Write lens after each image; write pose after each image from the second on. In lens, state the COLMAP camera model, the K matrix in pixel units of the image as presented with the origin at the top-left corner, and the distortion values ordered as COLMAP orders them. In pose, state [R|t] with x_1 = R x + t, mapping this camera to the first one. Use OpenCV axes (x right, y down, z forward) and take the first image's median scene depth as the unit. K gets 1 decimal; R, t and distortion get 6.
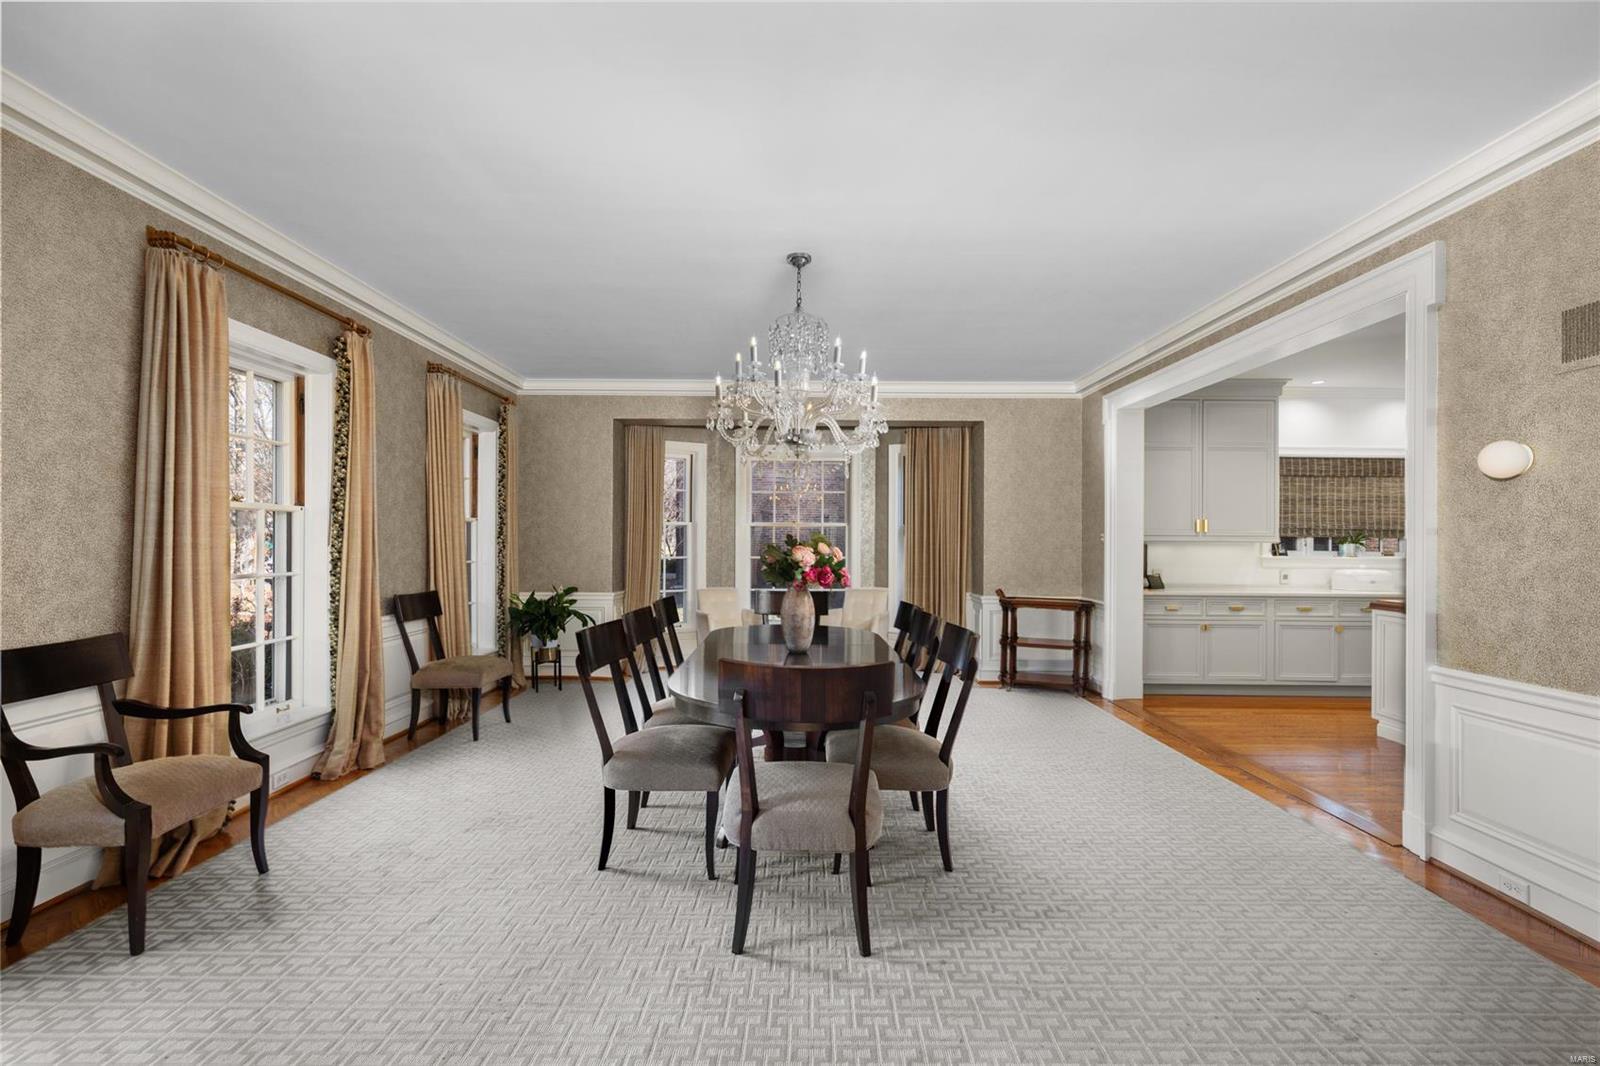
lens RADIAL K [[712.6, 0, 805.0], [0, 712.6, 538.9], [0, 0, 1]] dist [0.009674, 0.000474]
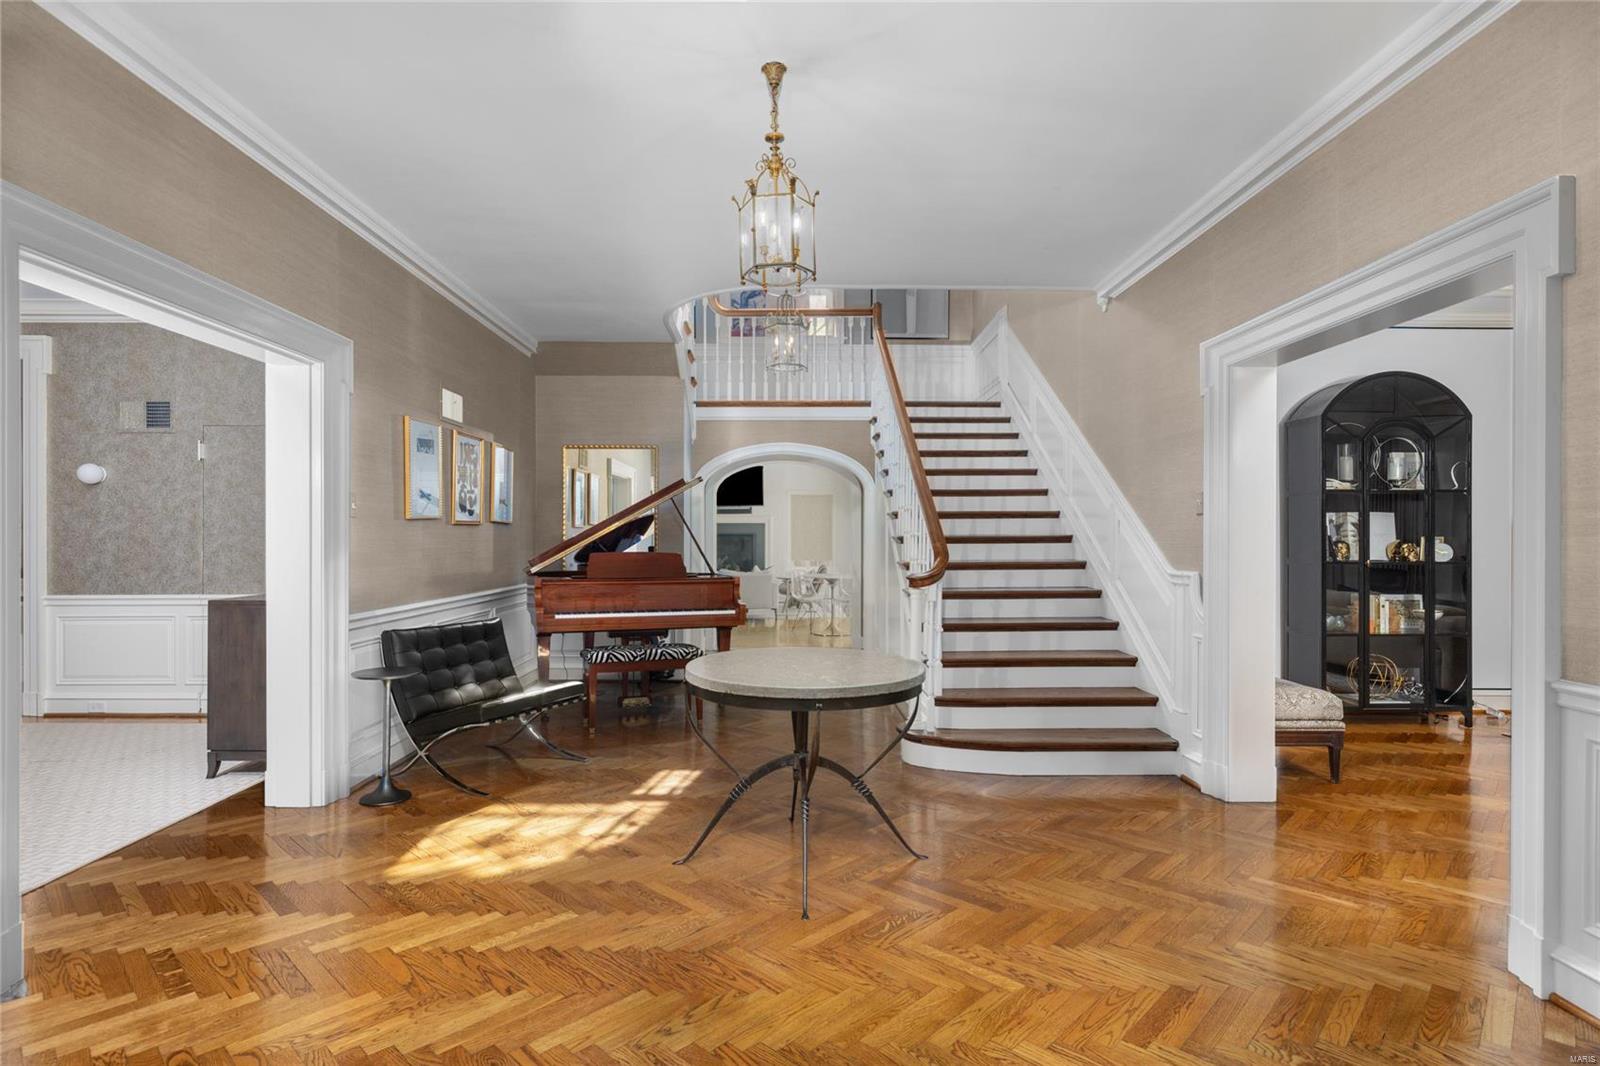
lens RADIAL K [[828.5, 0, 788.1], [0, 828.5, 530.9], [0, 0, 1]] dist [-0.003413, 0.002365]
pose [[-0.414814, -0.003385, 0.909900, -1.840430], [-0.004678, 0.999988, 0.001588, 0.024909], [-0.909894, -0.003598, -0.414824, 0.300374]]
